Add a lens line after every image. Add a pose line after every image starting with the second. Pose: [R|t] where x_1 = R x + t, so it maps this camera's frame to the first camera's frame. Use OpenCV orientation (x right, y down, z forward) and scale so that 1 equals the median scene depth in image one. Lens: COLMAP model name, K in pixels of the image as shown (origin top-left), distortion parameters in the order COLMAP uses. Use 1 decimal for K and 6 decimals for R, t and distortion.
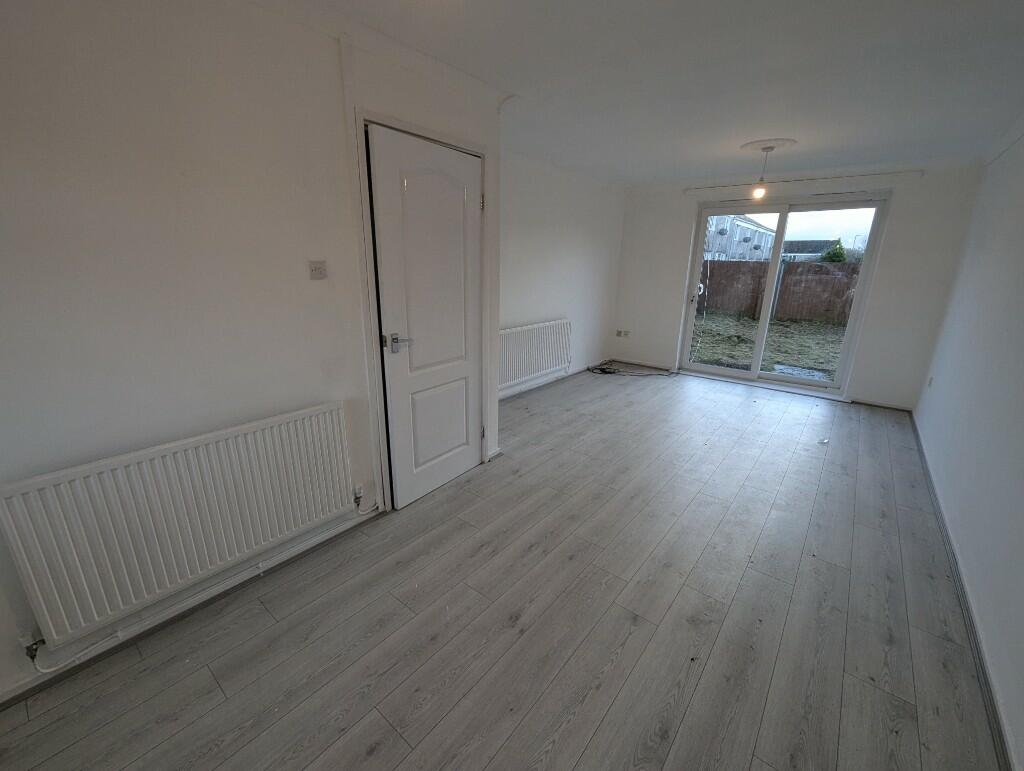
lens RADIAL K [[425.4, 0, 512.0], [0, 425.4, 385.5], [0, 0, 1]] dist [-0.000917, 0.000357]
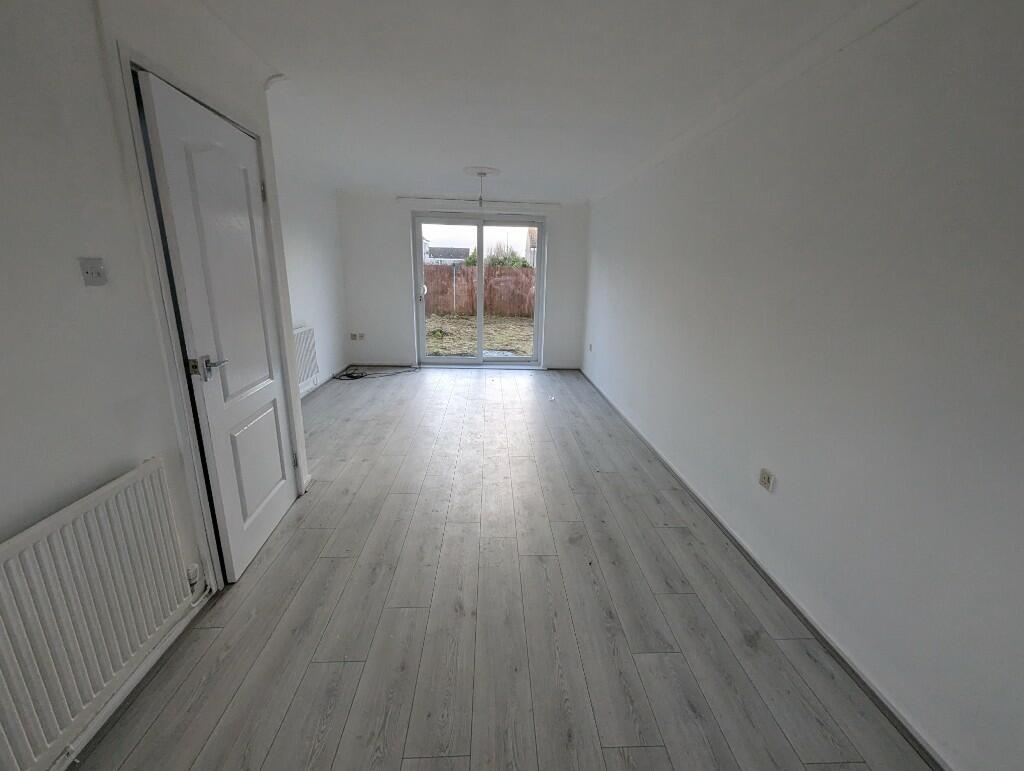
lens RADIAL K [[427.4, 0, 512.0], [0, 427.4, 385.5], [0, 0, 1]] dist [-0.004082, -0.000428]
pose [[0.742858, -0.169659, 0.647594, -0.241713], [0.173585, 0.983084, 0.058432, -0.012136], [-0.646552, 0.069006, 0.759742, 0.045618]]
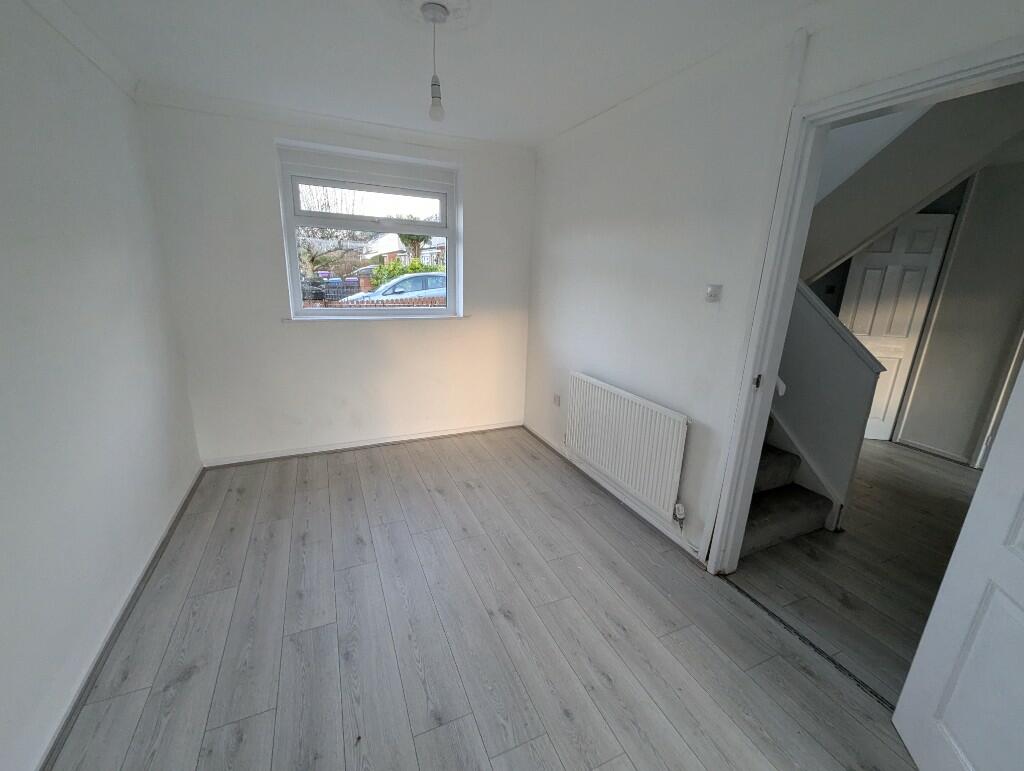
lens RADIAL K [[413.3, 0, 512.0], [0, 413.3, 385.5], [0, 0, 1]] dist [-0.000433, -0.000057]
pose [[-0.437397, 0.210943, -0.874178, 0.389079], [-0.296486, 0.883918, 0.361641, -0.162331], [0.848988, 0.417362, -0.324081, 0.557018]]
